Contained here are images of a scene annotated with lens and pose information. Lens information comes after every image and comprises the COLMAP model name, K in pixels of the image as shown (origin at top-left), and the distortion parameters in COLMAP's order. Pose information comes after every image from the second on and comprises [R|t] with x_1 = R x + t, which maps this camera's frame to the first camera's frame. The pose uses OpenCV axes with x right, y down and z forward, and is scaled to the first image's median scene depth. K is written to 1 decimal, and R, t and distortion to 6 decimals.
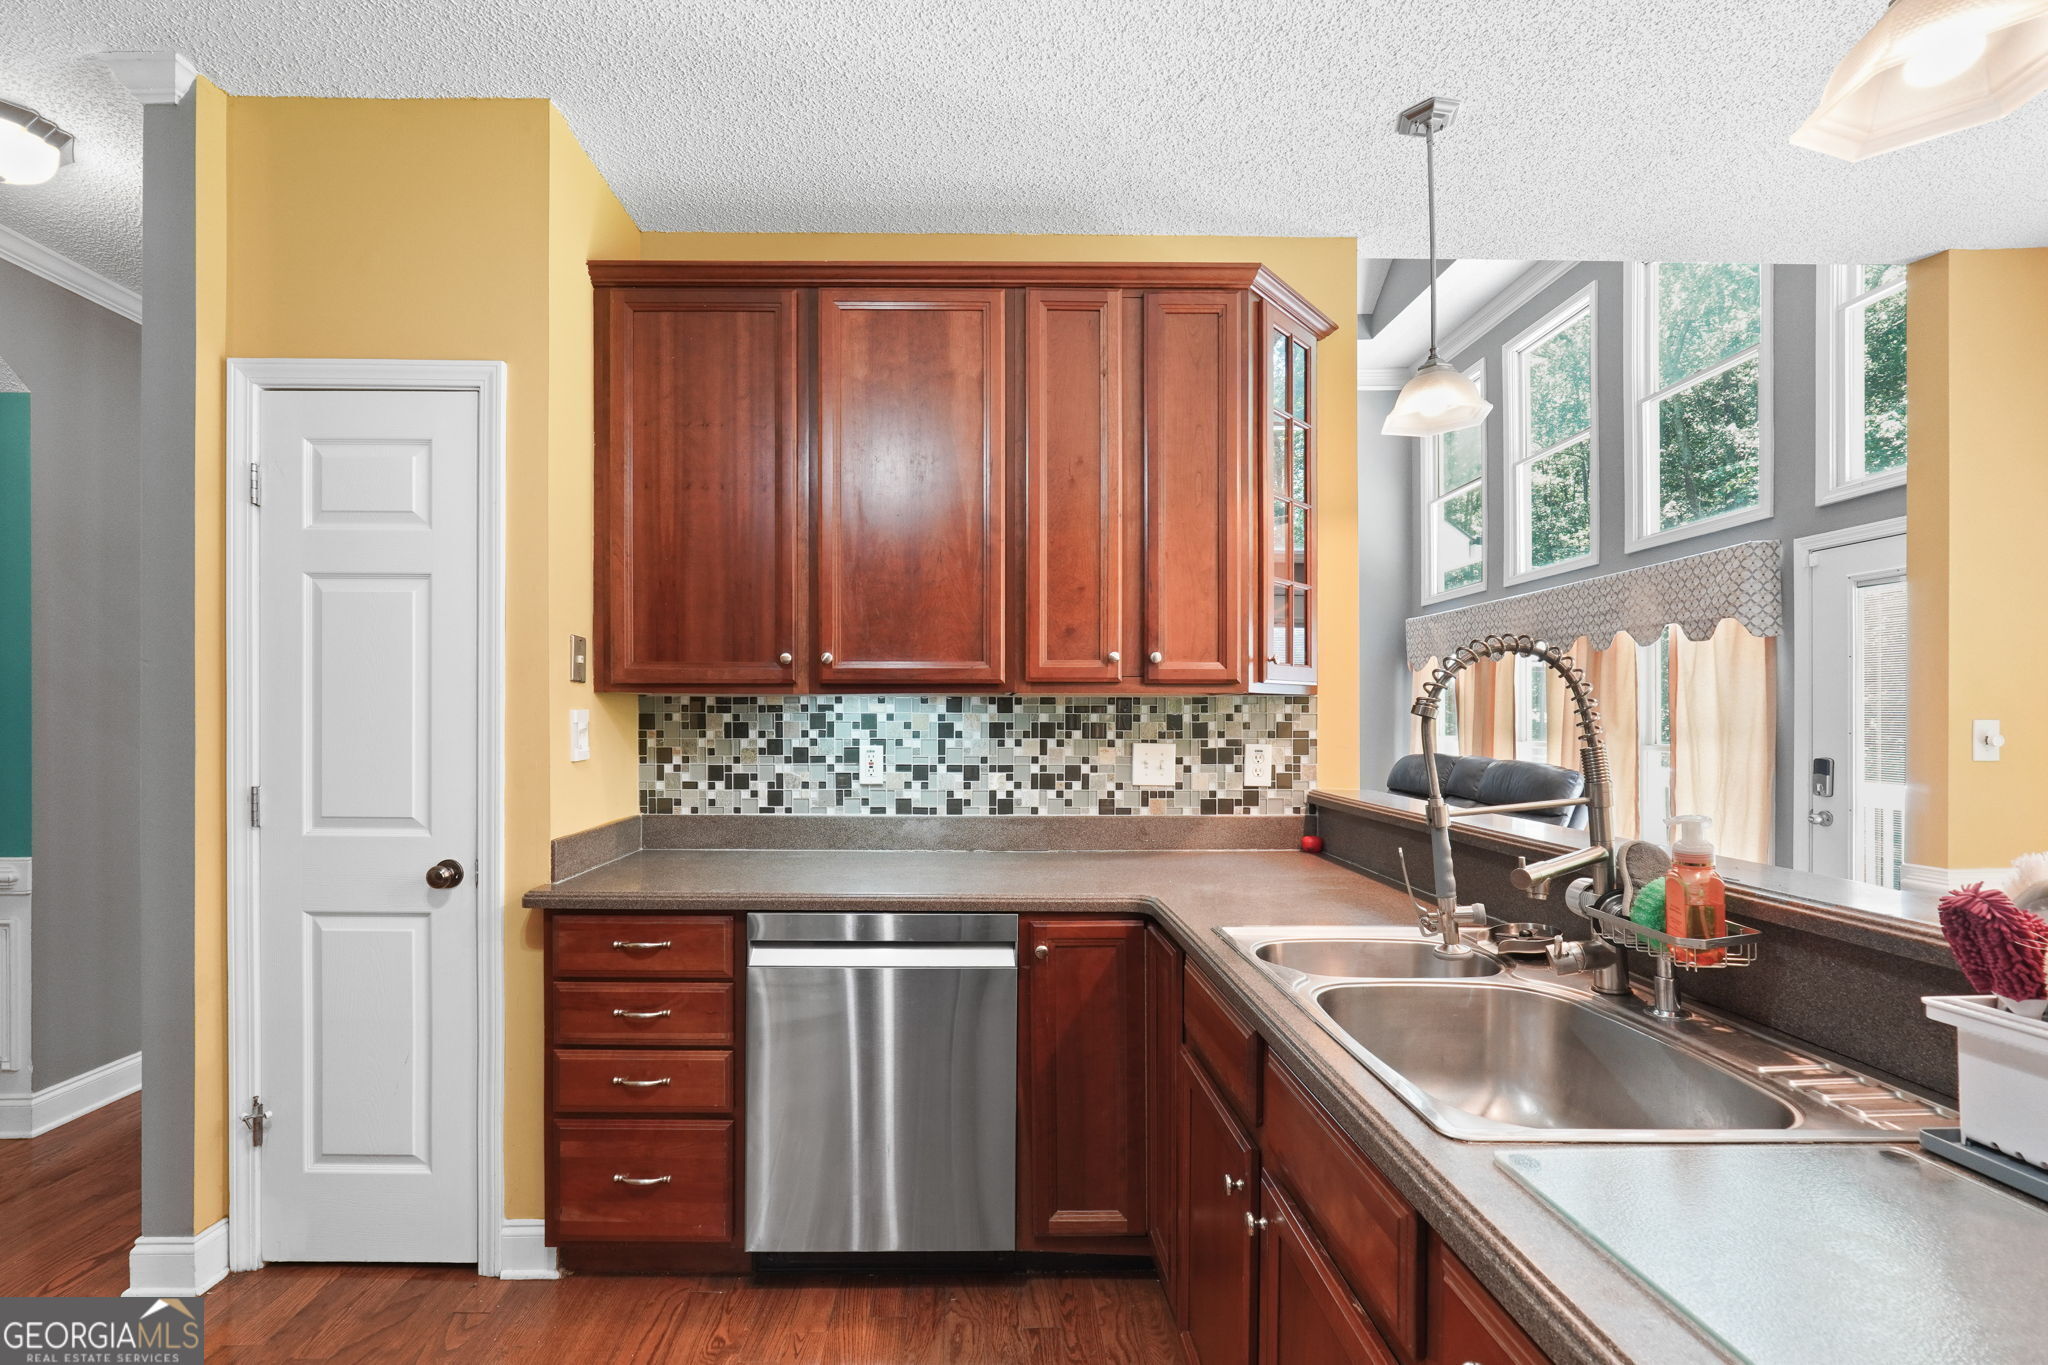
lens RADIAL K [[928.2, 0, 997.5], [0, 928.2, 718.8], [0, 0, 1]] dist [0.003059, 0.000099]
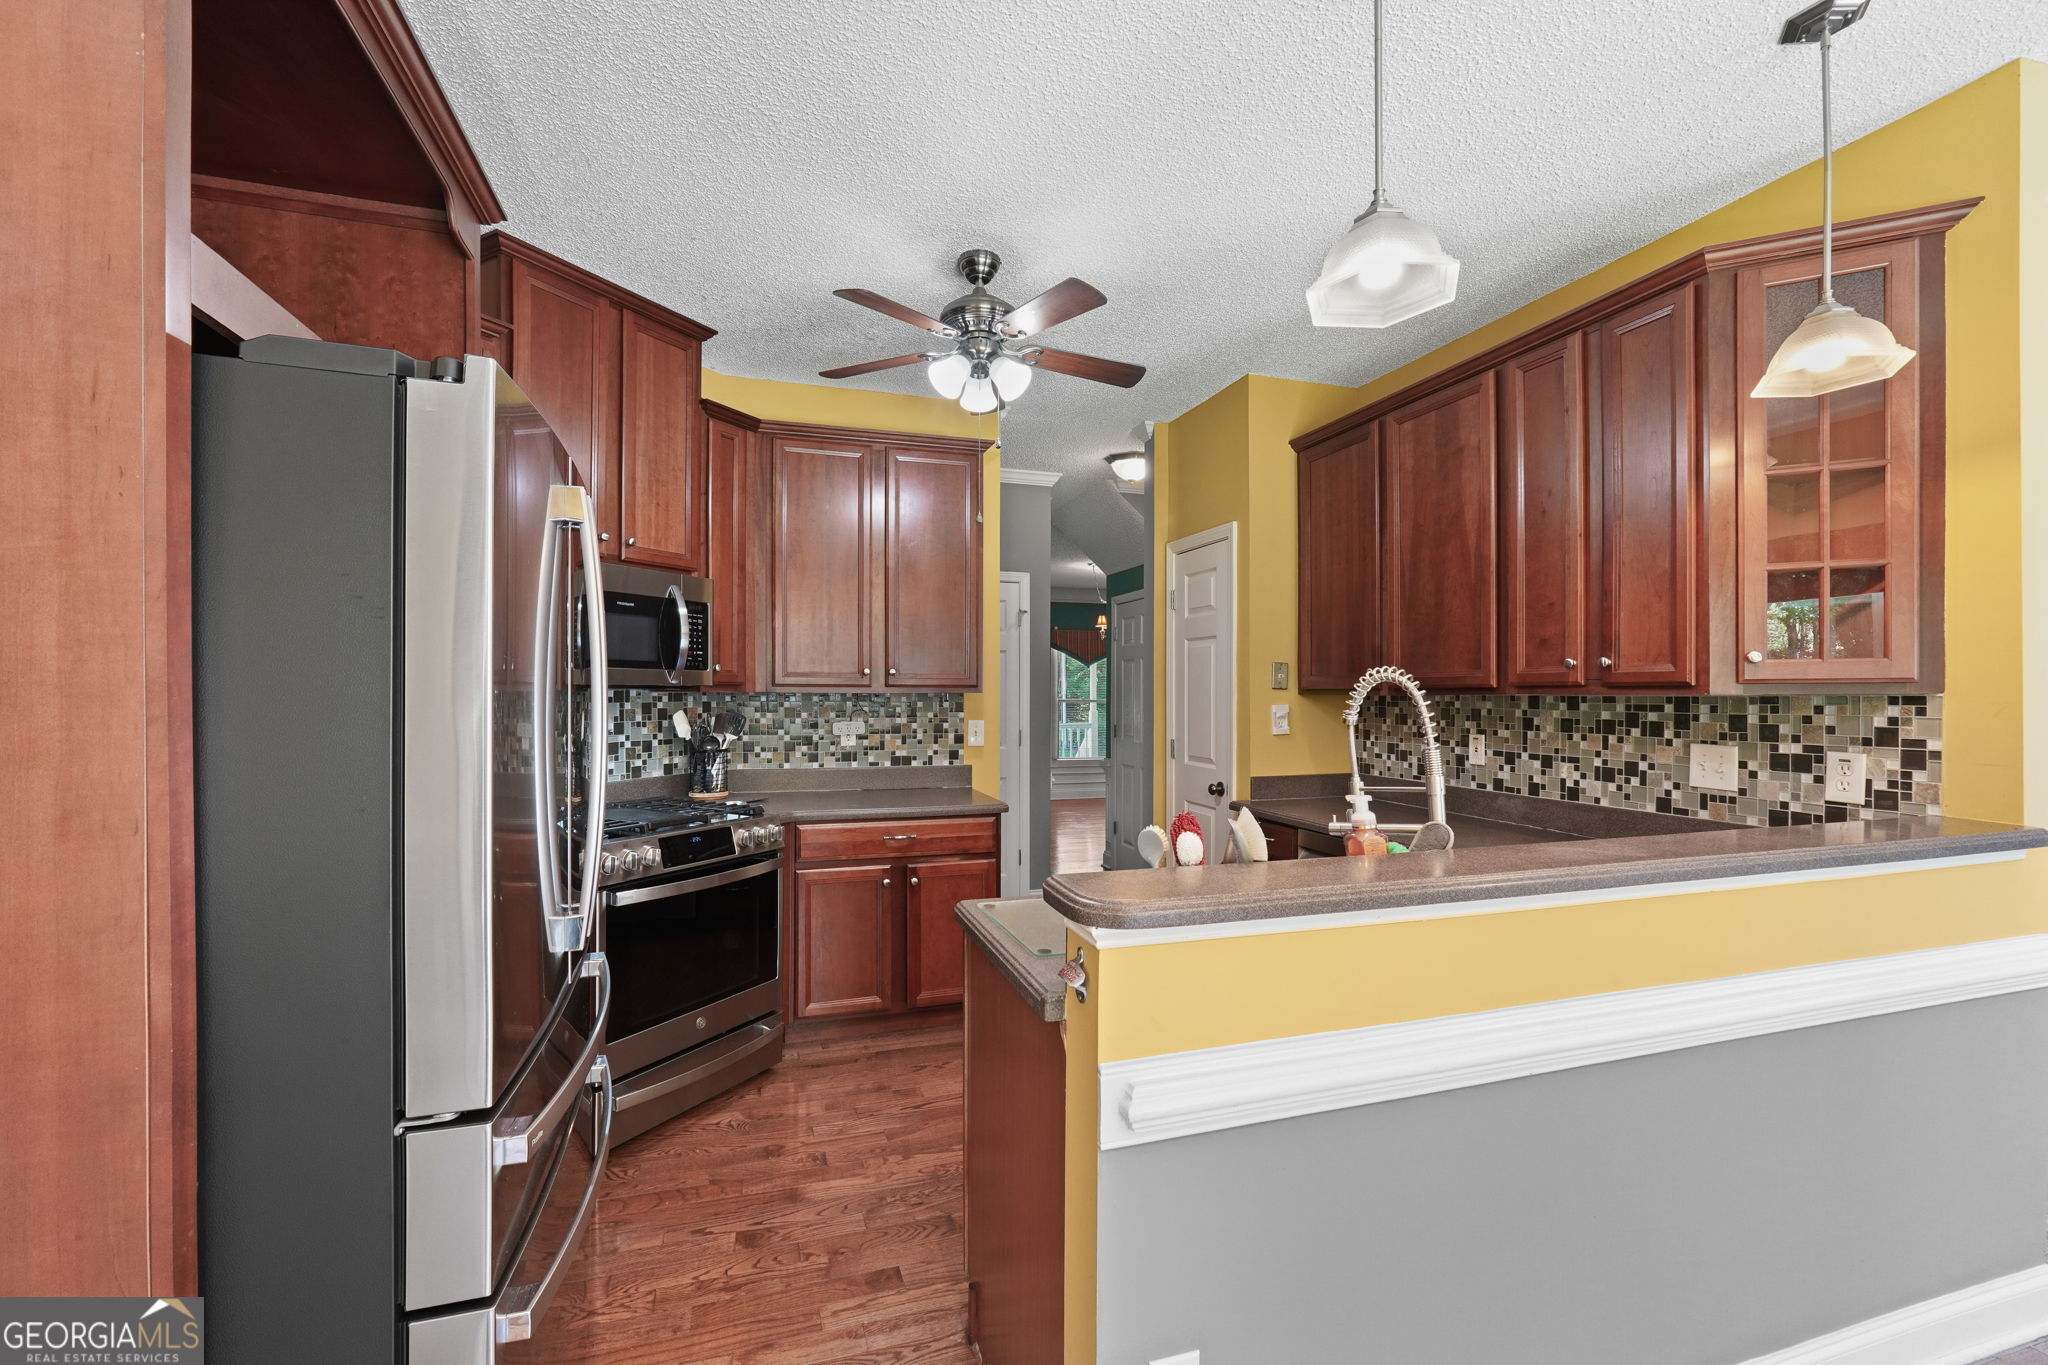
lens RADIAL K [[860.2, 0, 1023.1], [0, 860.2, 690.7], [0, 0, 1]] dist [-0.000263, -0.000011]
pose [[0.299623, -0.004528, -0.954047, 0.800945], [0.000929, 0.999990, -0.004454, -0.025854], [0.954057, 0.000448, 0.299624, 0.054936]]
